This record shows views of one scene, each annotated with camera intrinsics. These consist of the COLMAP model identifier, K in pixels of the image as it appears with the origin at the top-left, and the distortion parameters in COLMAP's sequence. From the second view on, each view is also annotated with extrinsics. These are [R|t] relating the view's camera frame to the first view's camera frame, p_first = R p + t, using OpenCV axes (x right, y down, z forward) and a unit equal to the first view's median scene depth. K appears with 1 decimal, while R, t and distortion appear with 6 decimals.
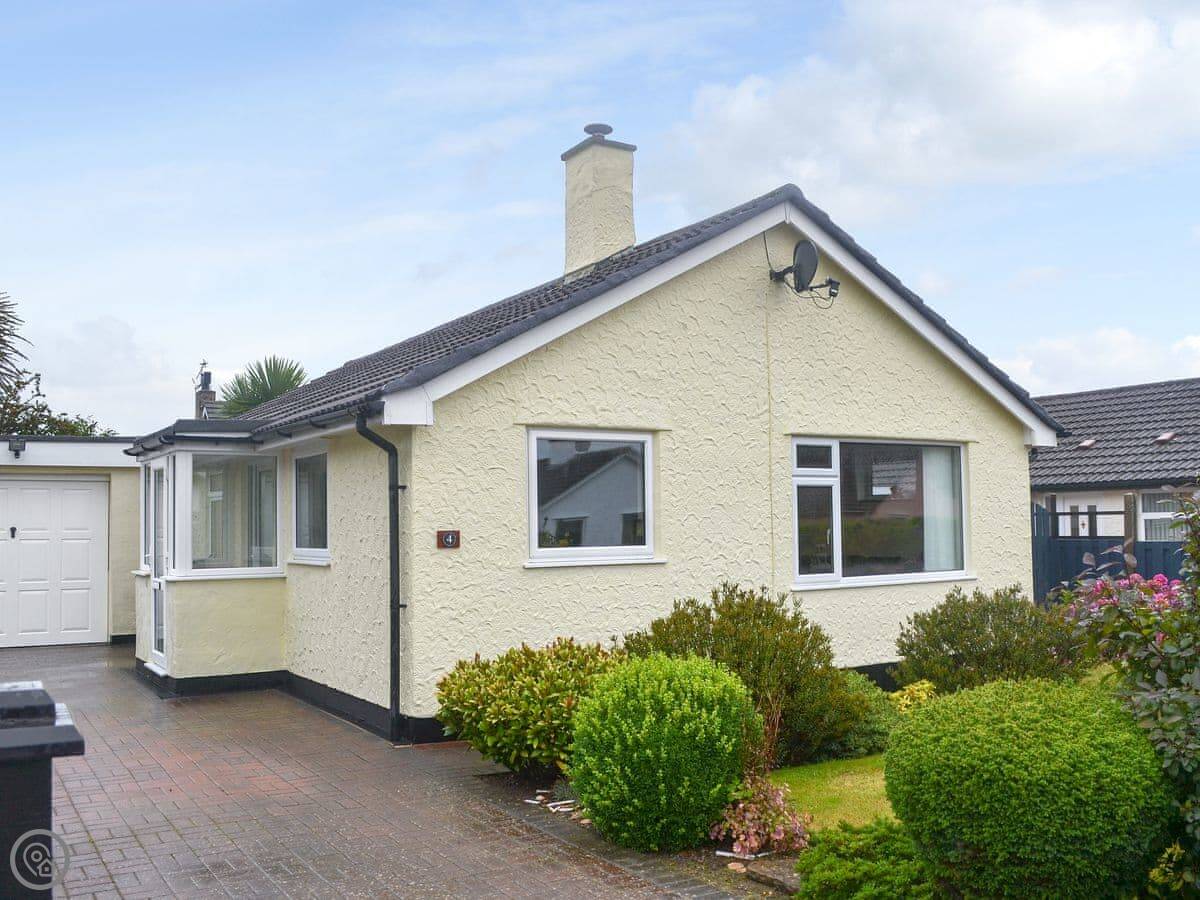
lens RADIAL K [[1101.5, 0, 600.0], [0, 1101.5, 450.0], [0, 0, 1]] dist [-0.011440, -0.001391]
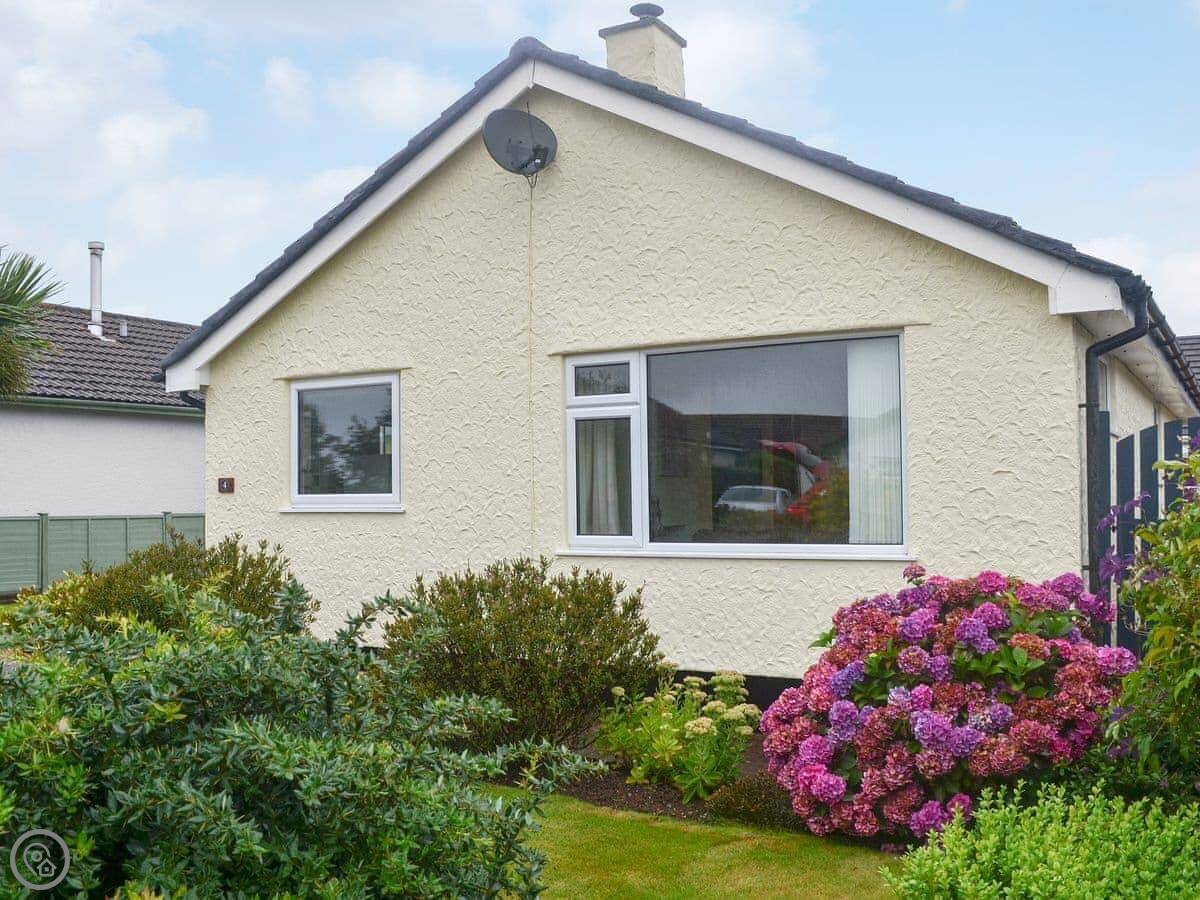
lens RADIAL K [[1101.5, 0, 600.0], [0, 1101.5, 450.0], [0, 0, 1]] dist [-0.011440, -0.001391]
pose [[0.465677, -0.027977, -0.884512, 0.884803], [0.059390, 0.998235, -0.000307, 0.056080], [0.882959, -0.052388, 0.466517, 0.668112]]
